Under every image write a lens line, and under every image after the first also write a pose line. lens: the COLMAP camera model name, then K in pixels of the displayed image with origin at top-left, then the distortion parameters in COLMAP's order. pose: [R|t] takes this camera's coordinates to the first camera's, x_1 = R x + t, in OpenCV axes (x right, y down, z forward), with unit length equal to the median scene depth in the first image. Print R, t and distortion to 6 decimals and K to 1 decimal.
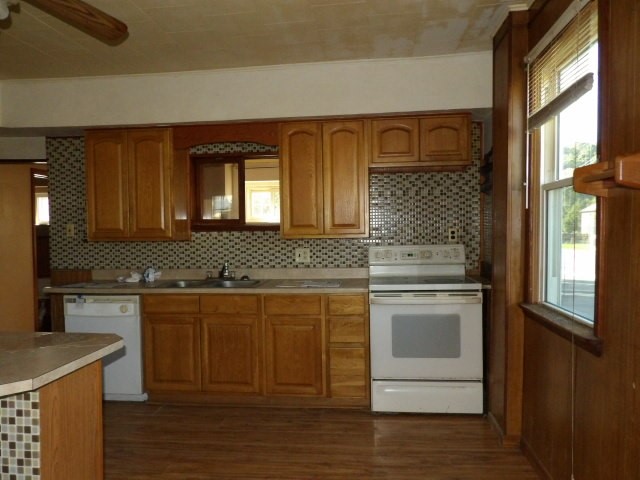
lens RADIAL K [[456.2, 0, 320.9], [0, 456.2, 242.1], [0, 0, 1]] dist [-0.005167, 0.004445]
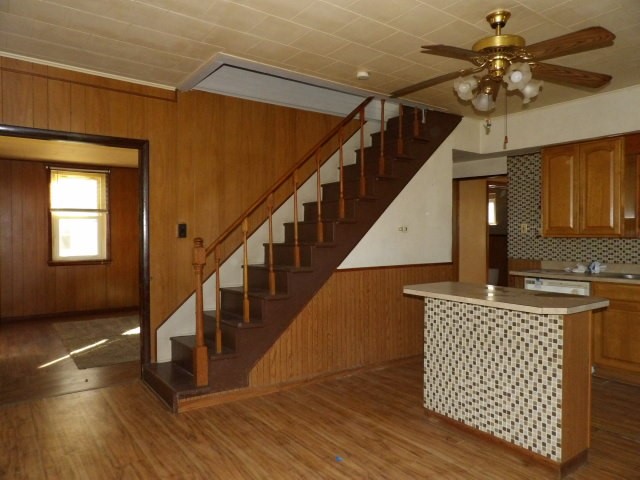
lens RADIAL K [[456.2, 0, 320.2], [0, 456.2, 240.9], [0, 0, 1]] dist [-0.005167, 0.004445]
pose [[0.670517, 0.020466, -0.741612, 0.008238], [-0.025841, 0.999657, 0.004223, 0.019876], [0.741444, 0.016333, 0.670816, -0.297026]]
